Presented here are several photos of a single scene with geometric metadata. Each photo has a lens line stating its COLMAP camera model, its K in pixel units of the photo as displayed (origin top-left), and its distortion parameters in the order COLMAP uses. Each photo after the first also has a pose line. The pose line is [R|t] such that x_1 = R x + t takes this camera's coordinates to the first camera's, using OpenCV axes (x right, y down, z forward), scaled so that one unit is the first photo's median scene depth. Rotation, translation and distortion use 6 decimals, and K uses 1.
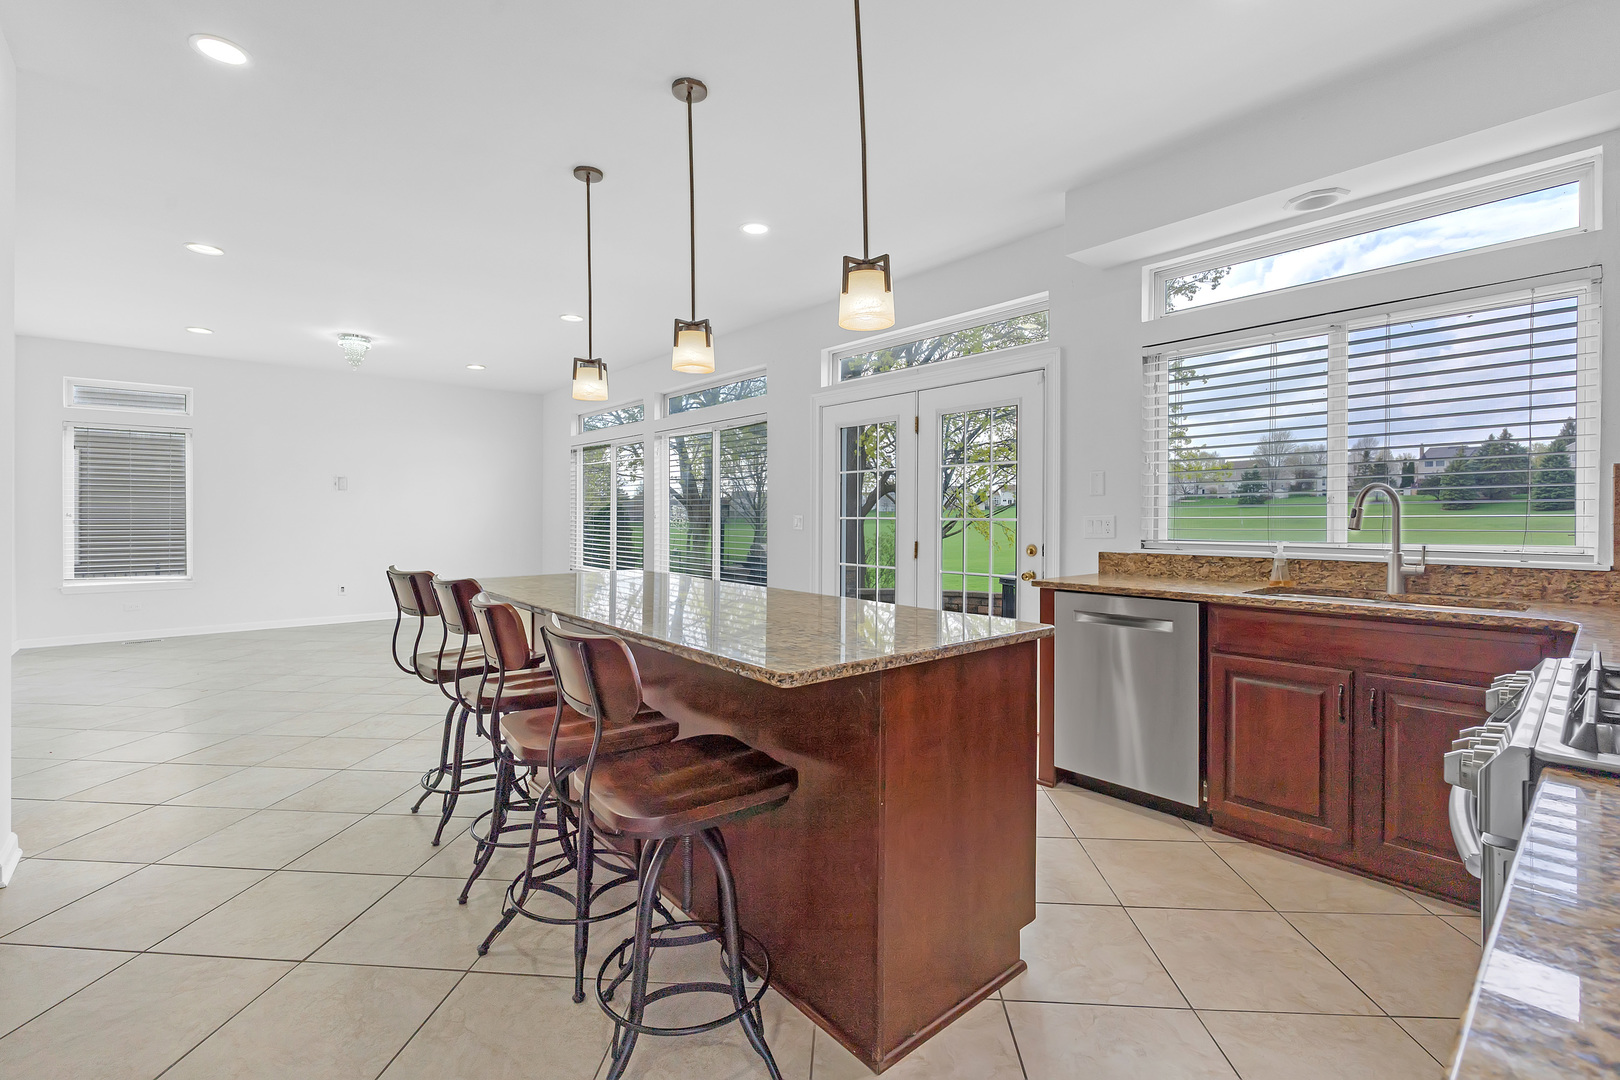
lens RADIAL K [[712.2, 0, 812.8], [0, 712.2, 529.1], [0, 0, 1]] dist [0.004000, 0.000466]
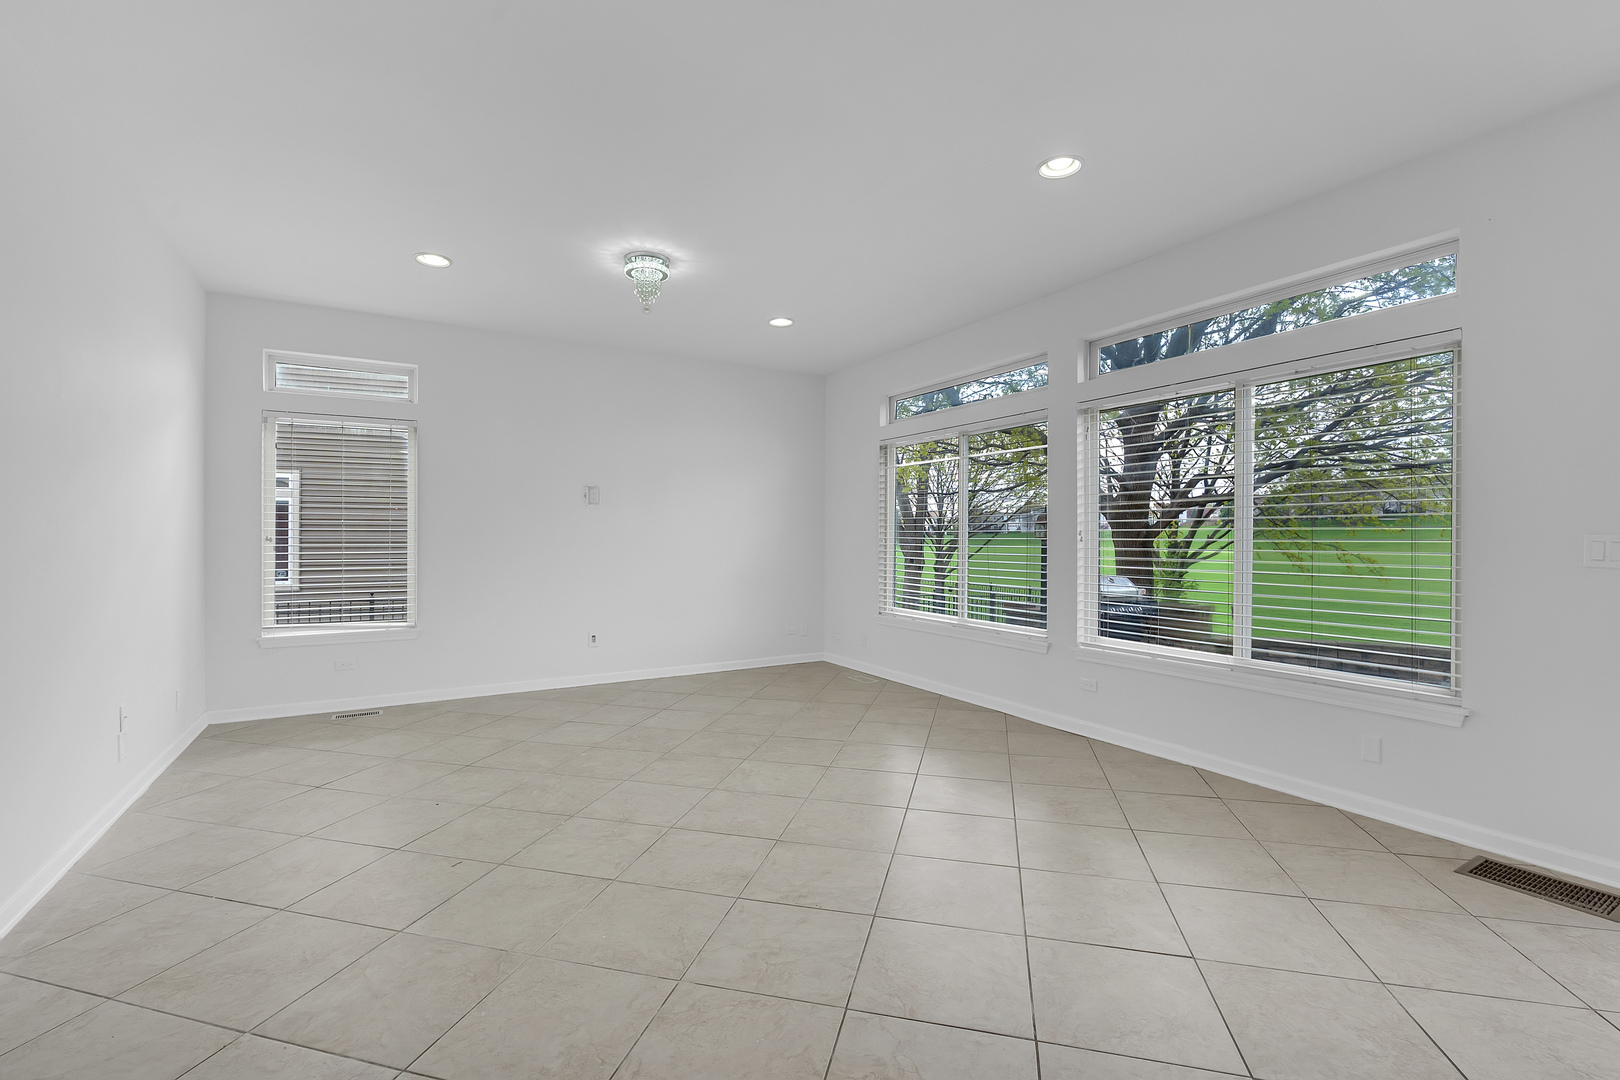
lens RADIAL K [[712.2, 0, 808.4], [0, 712.2, 533.3], [0, 0, 1]] dist [0.004000, 0.000466]
pose [[0.981138, -0.002459, -0.193291, -0.334835], [-0.001529, 0.999789, -0.020477, -0.012561], [0.193300, 0.020386, 0.980928, 0.365685]]
